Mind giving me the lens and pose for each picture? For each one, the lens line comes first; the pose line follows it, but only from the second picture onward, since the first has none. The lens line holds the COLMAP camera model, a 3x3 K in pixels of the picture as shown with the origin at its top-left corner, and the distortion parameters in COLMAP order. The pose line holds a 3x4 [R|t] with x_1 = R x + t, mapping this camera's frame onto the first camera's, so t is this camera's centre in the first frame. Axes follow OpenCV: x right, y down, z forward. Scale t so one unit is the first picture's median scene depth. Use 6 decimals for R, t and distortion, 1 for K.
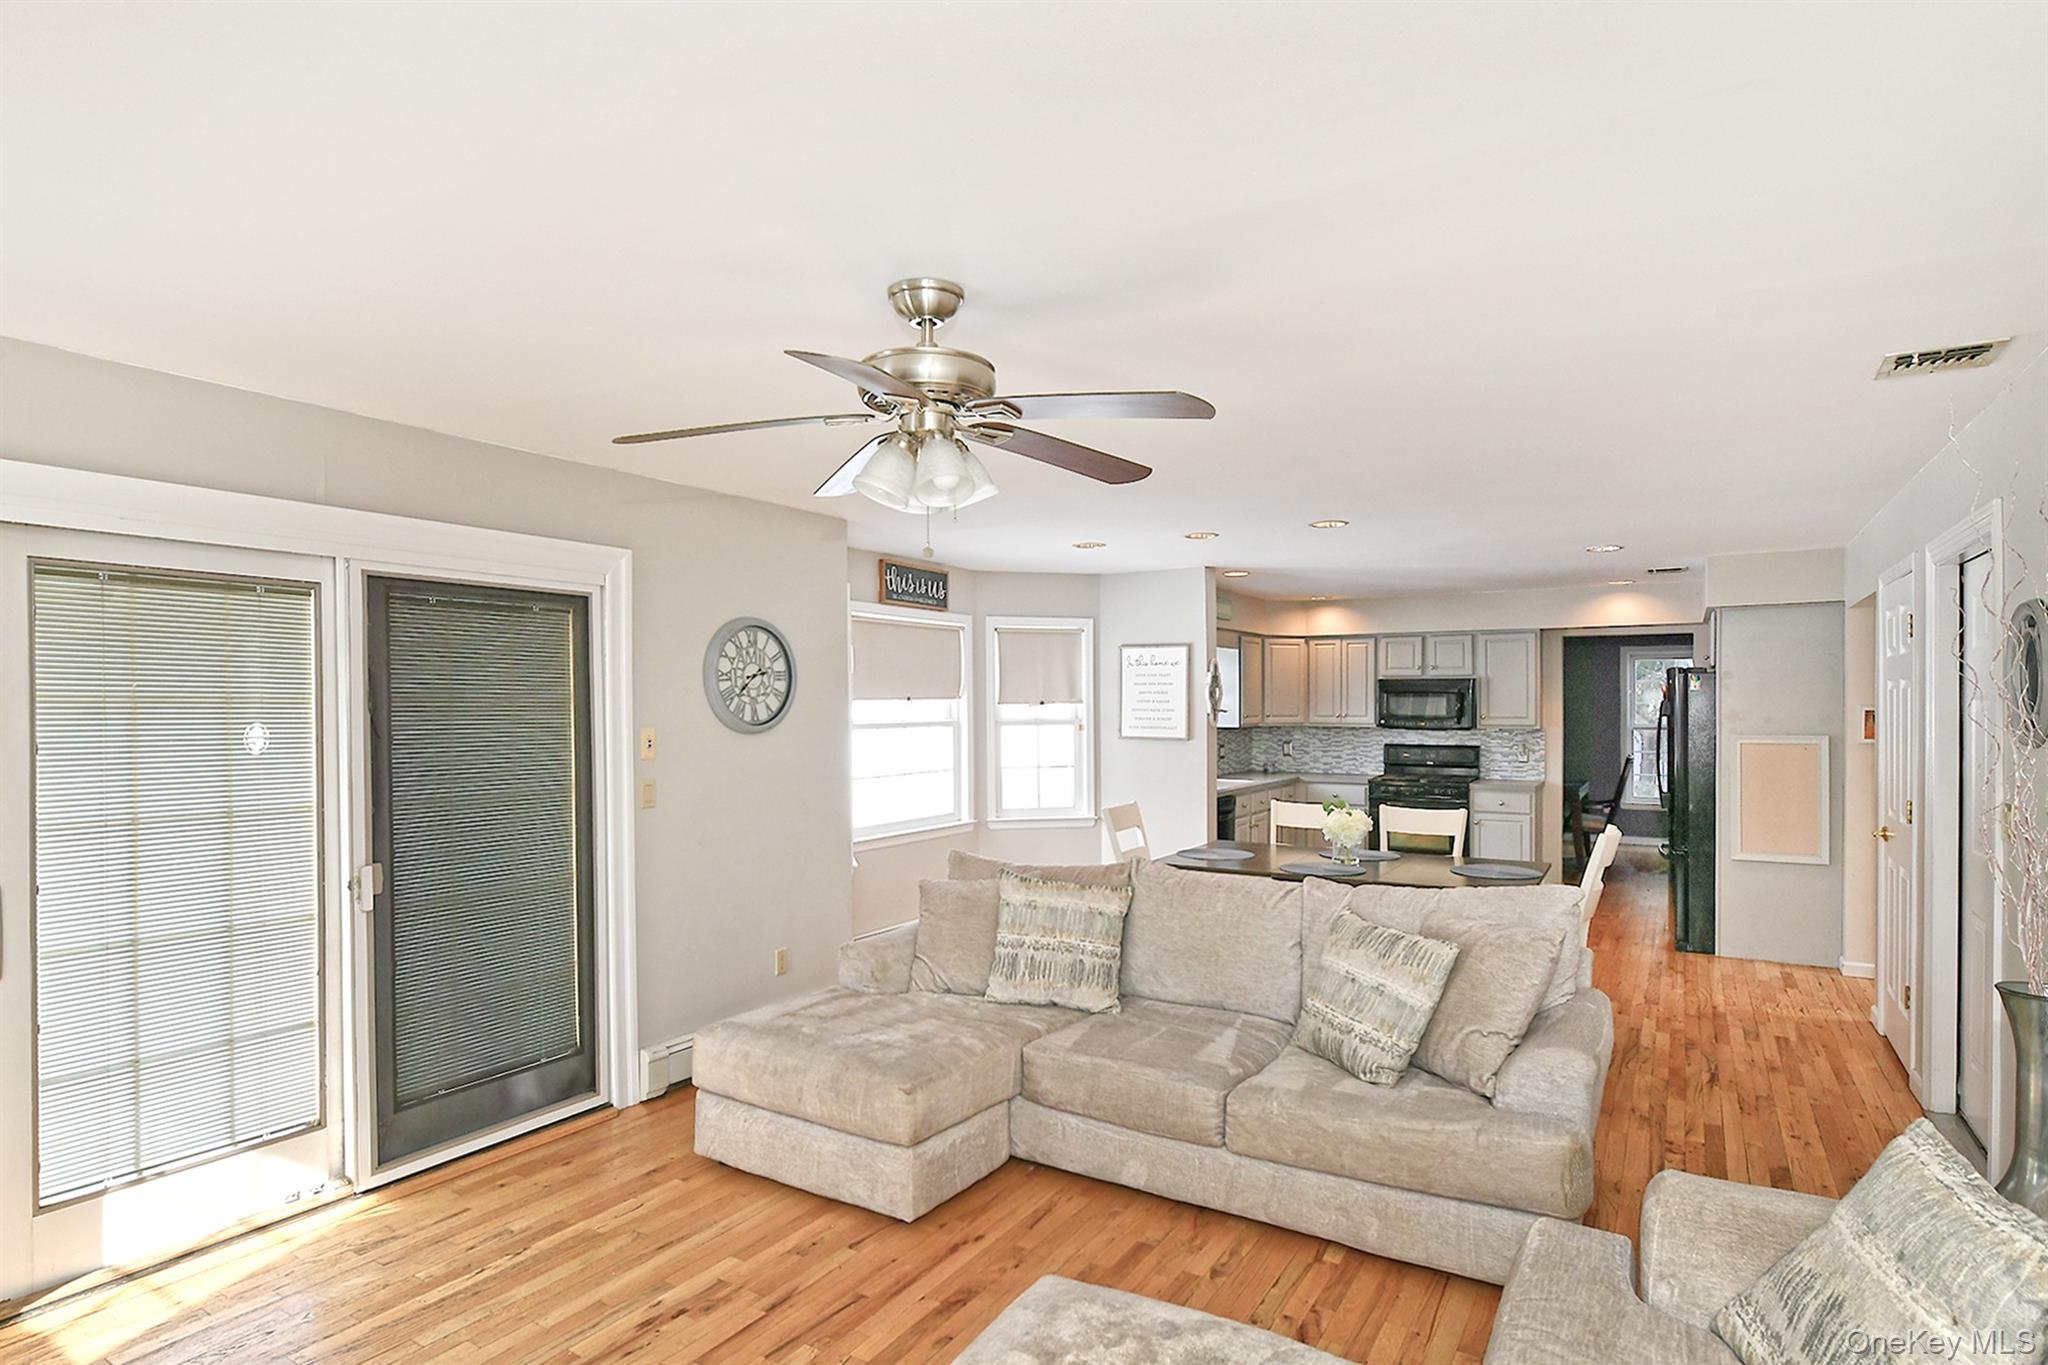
lens RADIAL K [[1083.4, 0, 1016.5], [0, 1083.4, 700.2], [0, 0, 1]] dist [-0.000228, 0.000307]
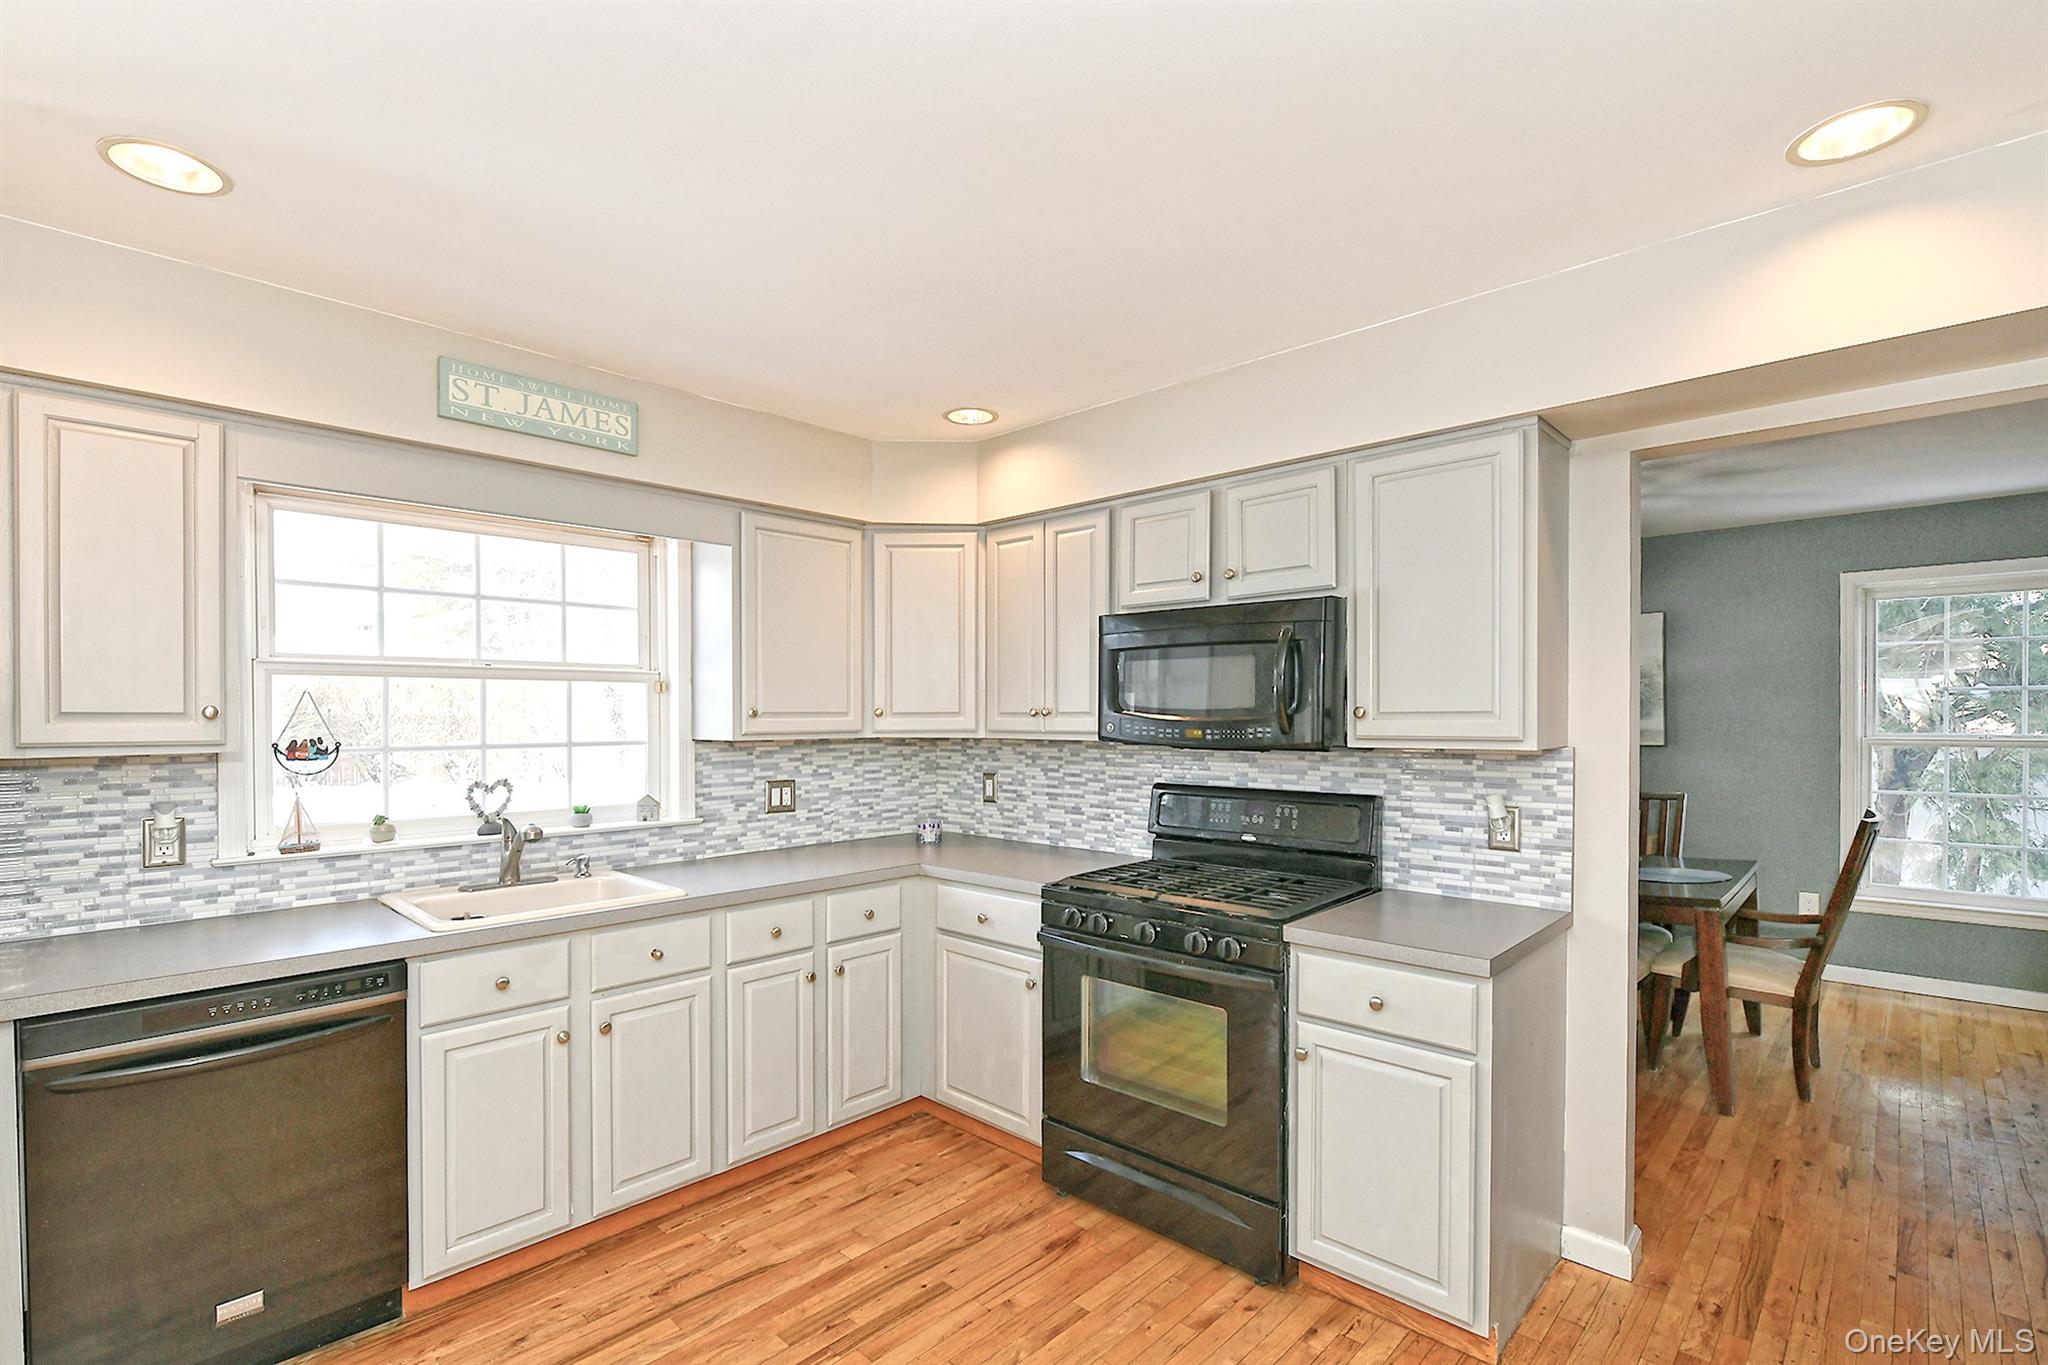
lens RADIAL K [[970.9, 0, 982.4], [0, 970.9, 726.3], [0, 0, 1]] dist [-0.001350, 0.000180]
pose [[0.977755, -0.001637, -0.209742, 0.379235], [0.004640, 0.999894, 0.013828, 0.015365], [0.209697, -0.014494, 0.977659, 0.687683]]
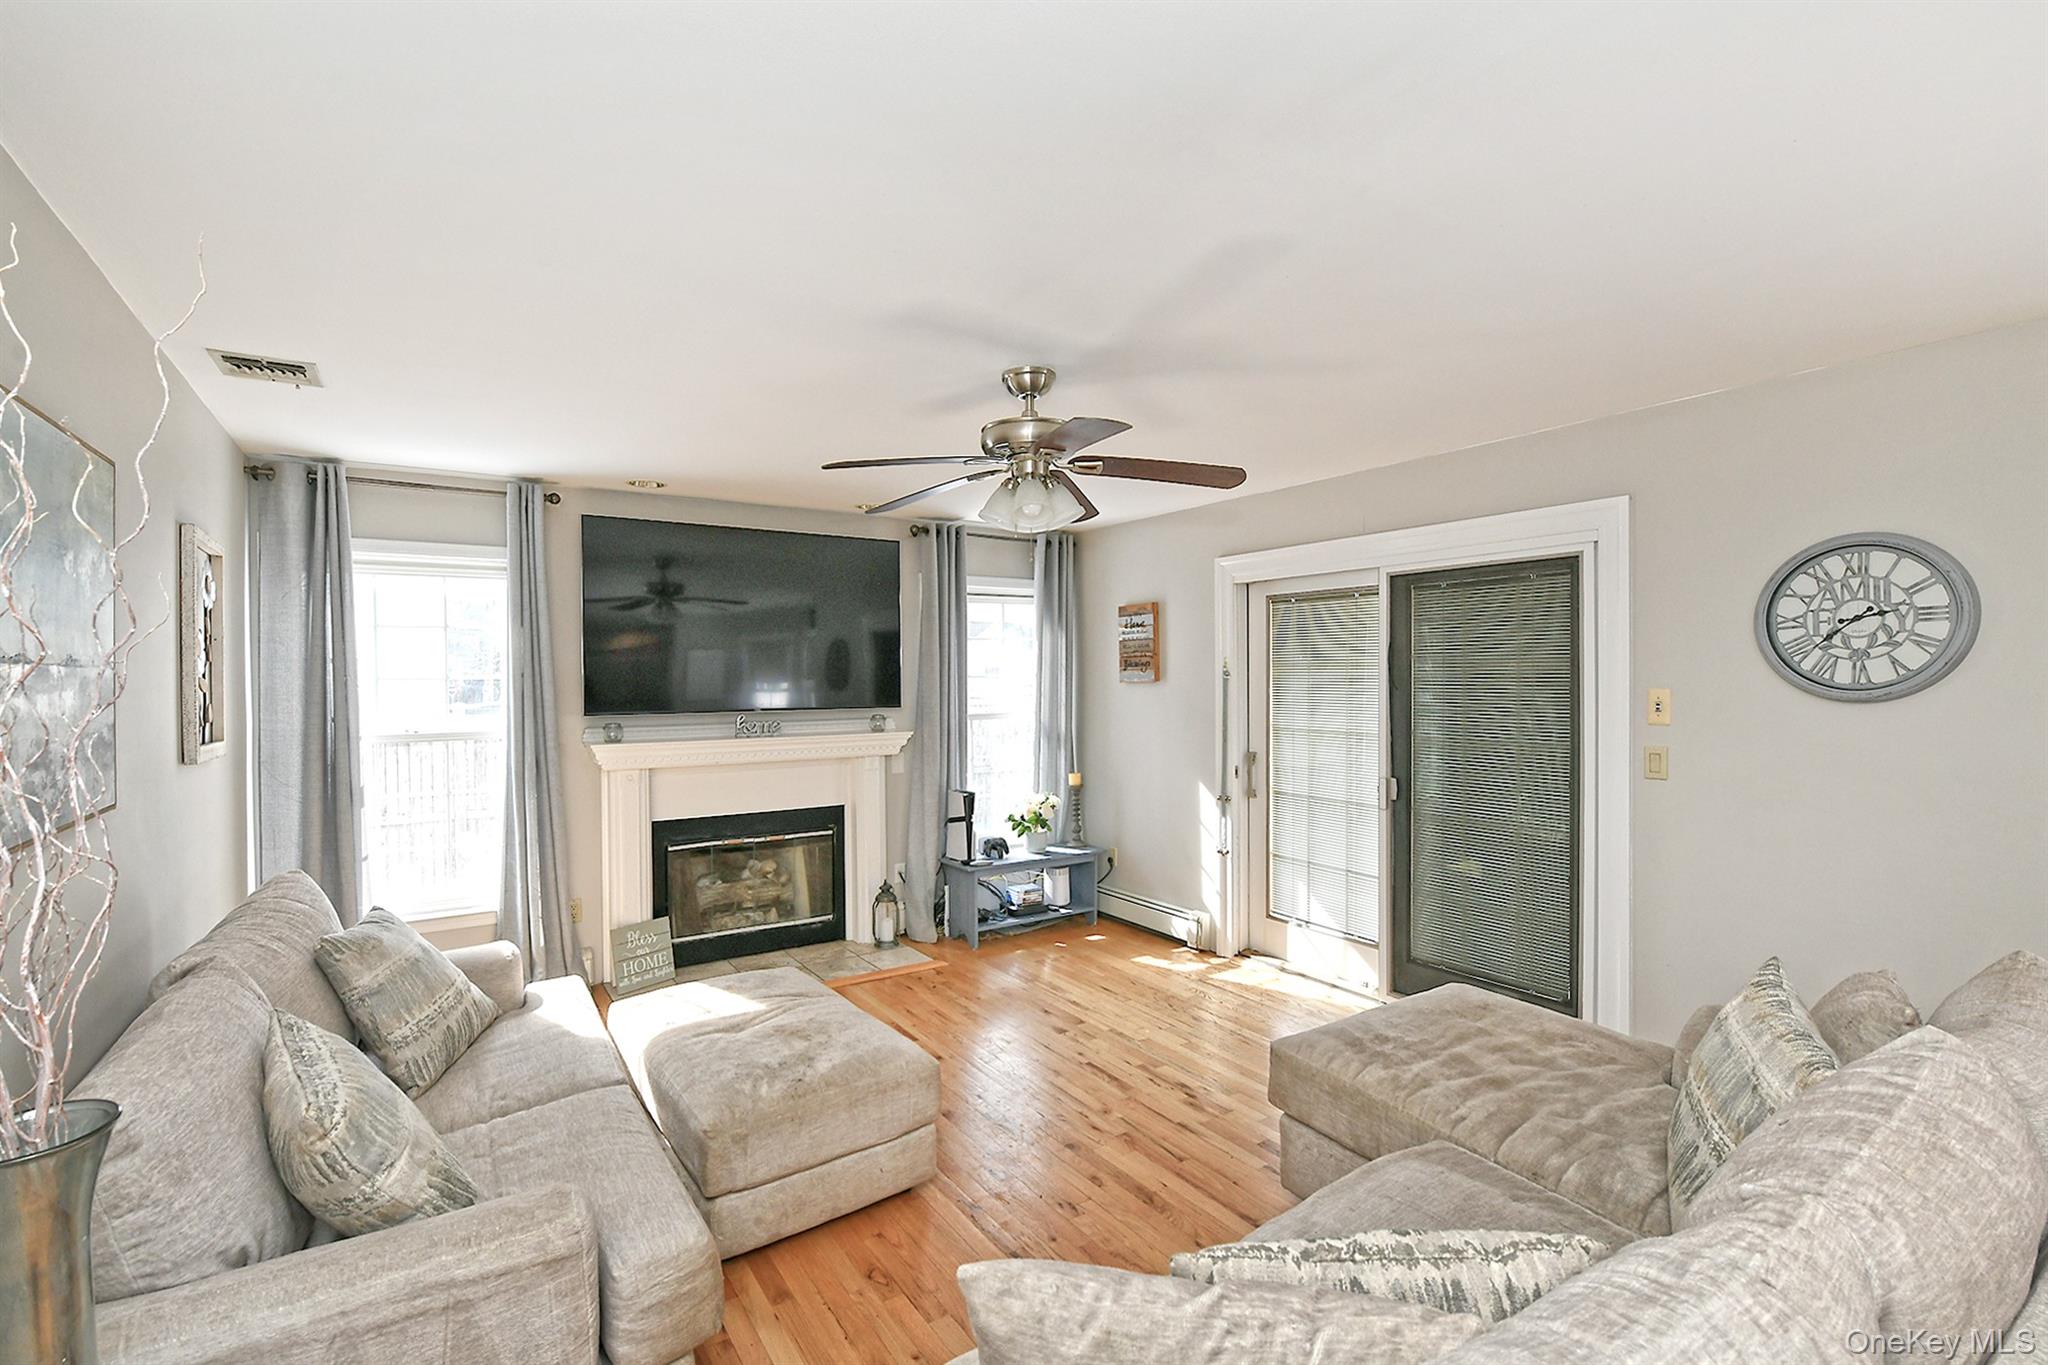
lens RADIAL K [[970.9, 0, 1034.3], [0, 970.9, 680.2], [0, 0, 1]] dist [-0.001350, 0.000180]
pose [[-0.429135, 0.005298, -0.903225, 0.209586], [0.010748, 0.999942, 0.000758, 0.004264], [0.903176, -0.009383, -0.429167, 0.309992]]
